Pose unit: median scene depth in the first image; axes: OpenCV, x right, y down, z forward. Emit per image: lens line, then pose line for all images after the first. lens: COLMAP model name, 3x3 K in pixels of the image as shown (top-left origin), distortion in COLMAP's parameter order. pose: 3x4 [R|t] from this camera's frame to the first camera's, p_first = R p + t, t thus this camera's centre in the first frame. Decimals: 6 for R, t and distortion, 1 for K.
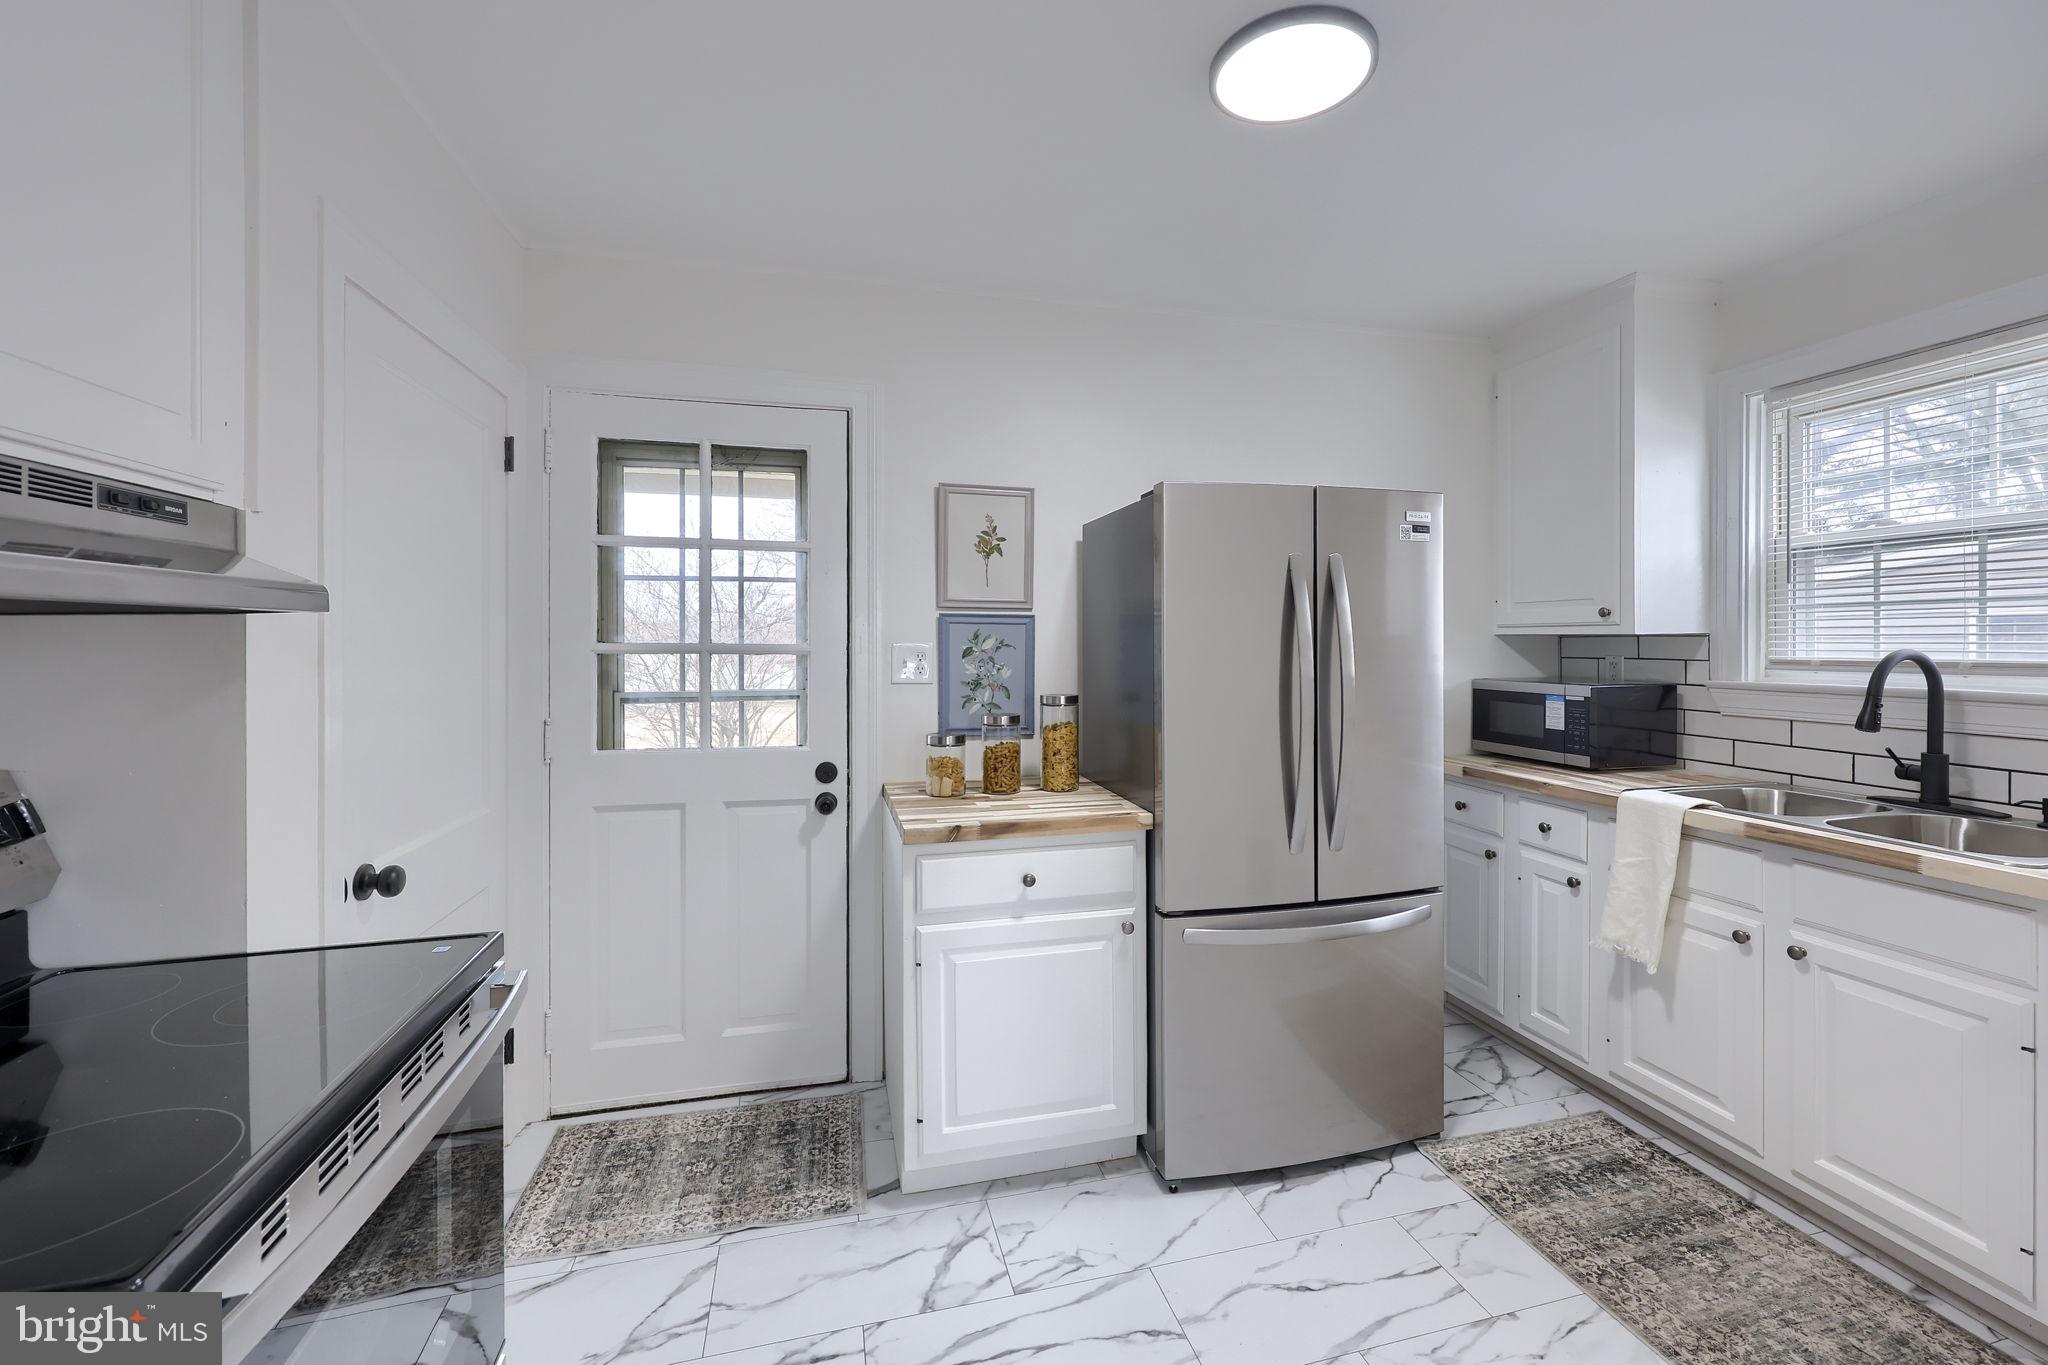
lens RADIAL K [[875.3, 0, 1028.4], [0, 875.3, 639.9], [0, 0, 1]] dist [-0.000323, -0.000318]
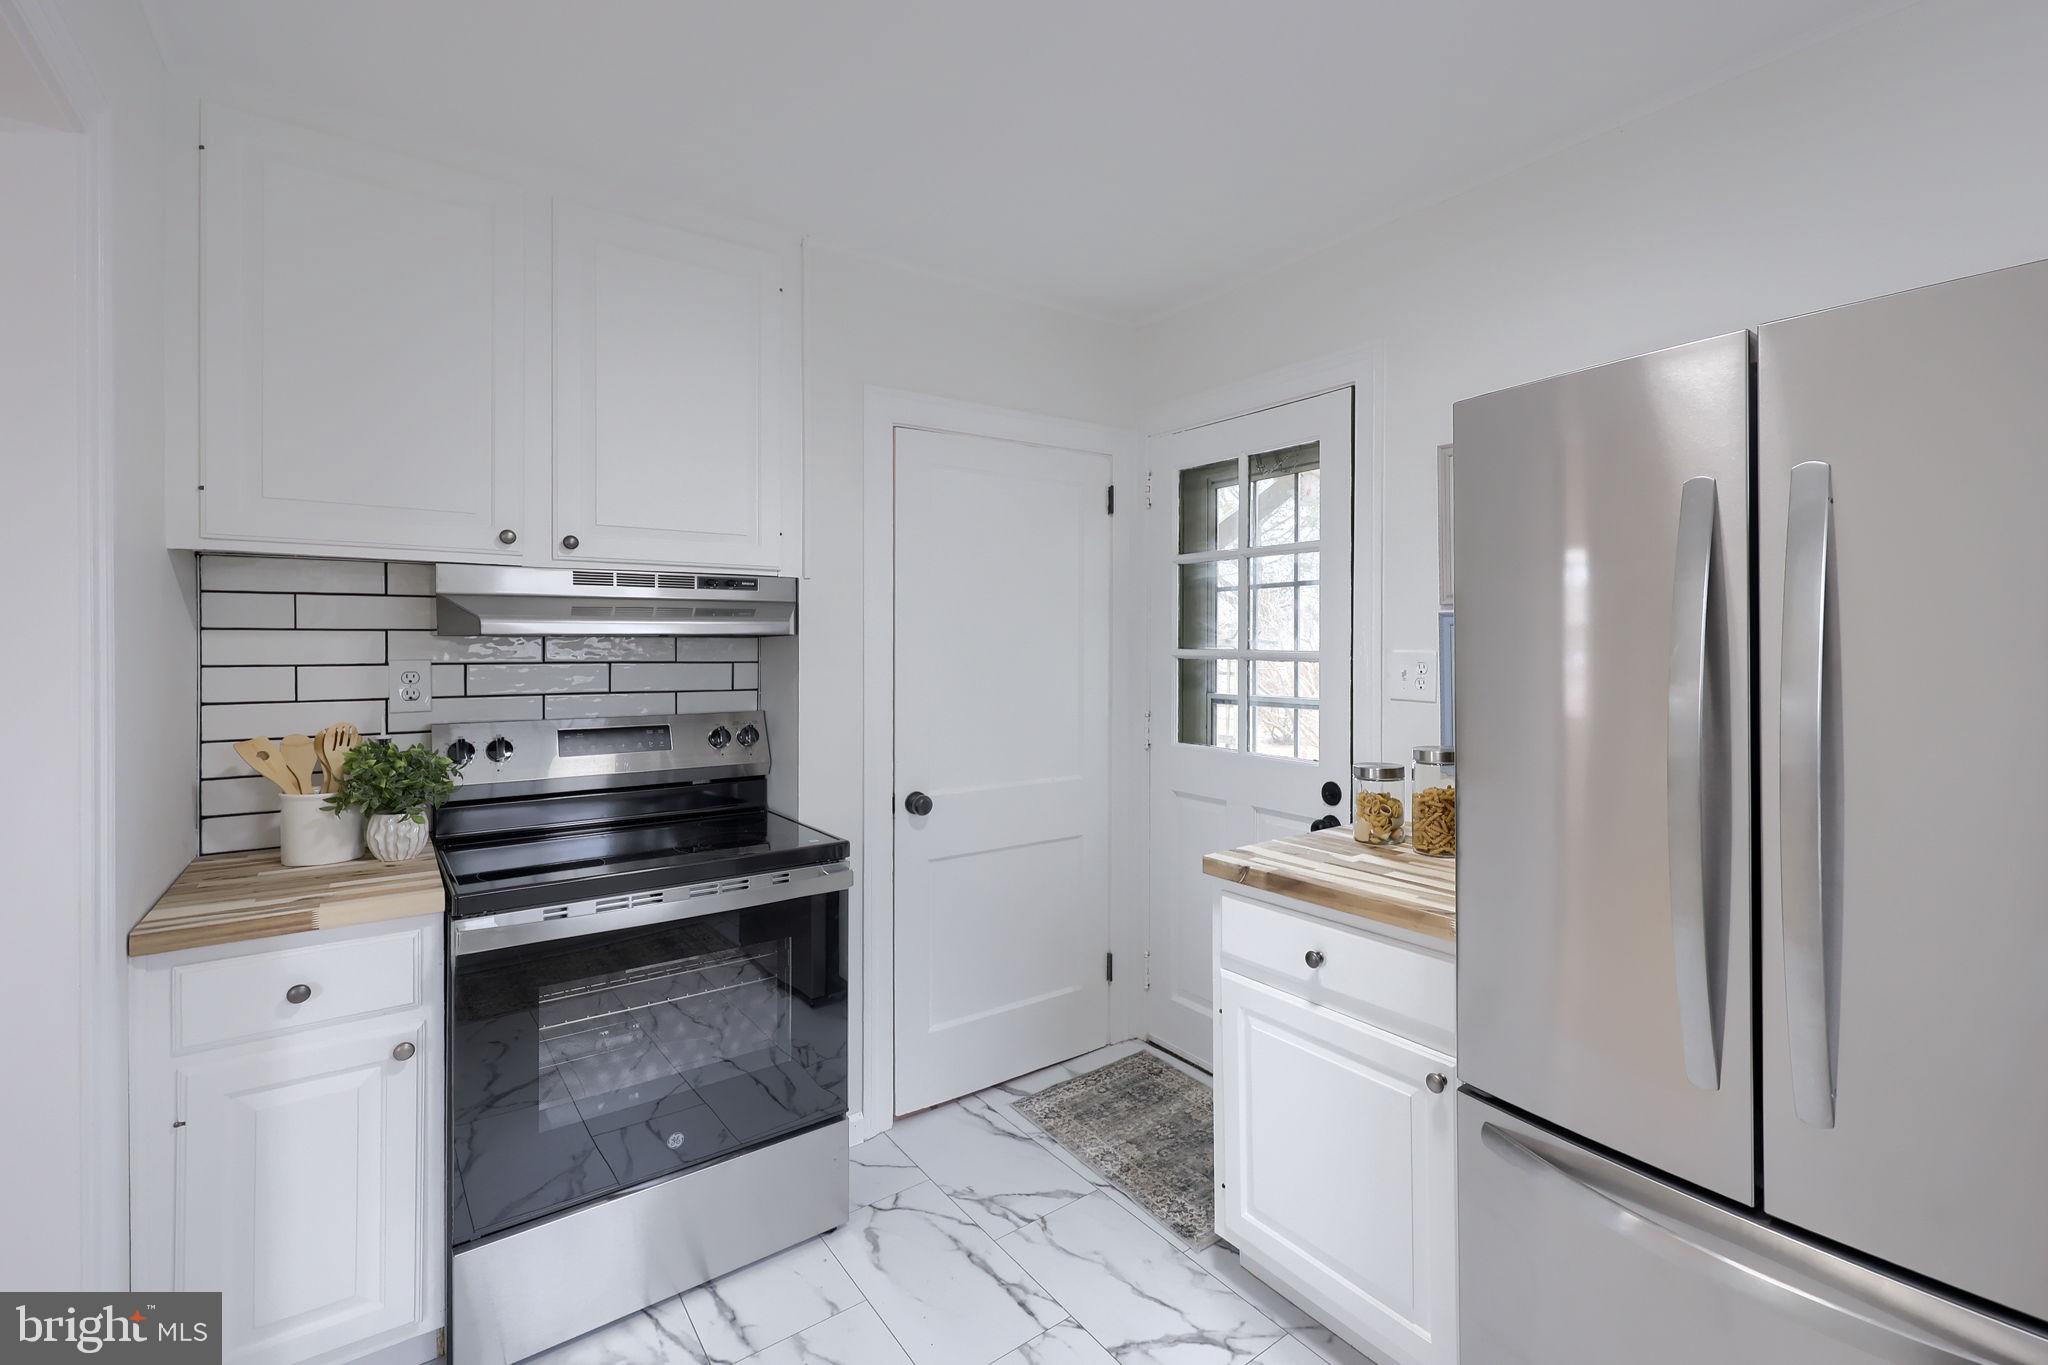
lens RADIAL K [[875.3, 0, 1028.4], [0, 875.3, 639.9], [0, 0, 1]] dist [-0.000323, -0.000318]
pose [[0.390390, -0.003236, -0.920644, 0.614981], [0.003515, 0.999992, -0.002024, -0.008684], [0.920643, -0.002446, 0.390398, 0.458592]]
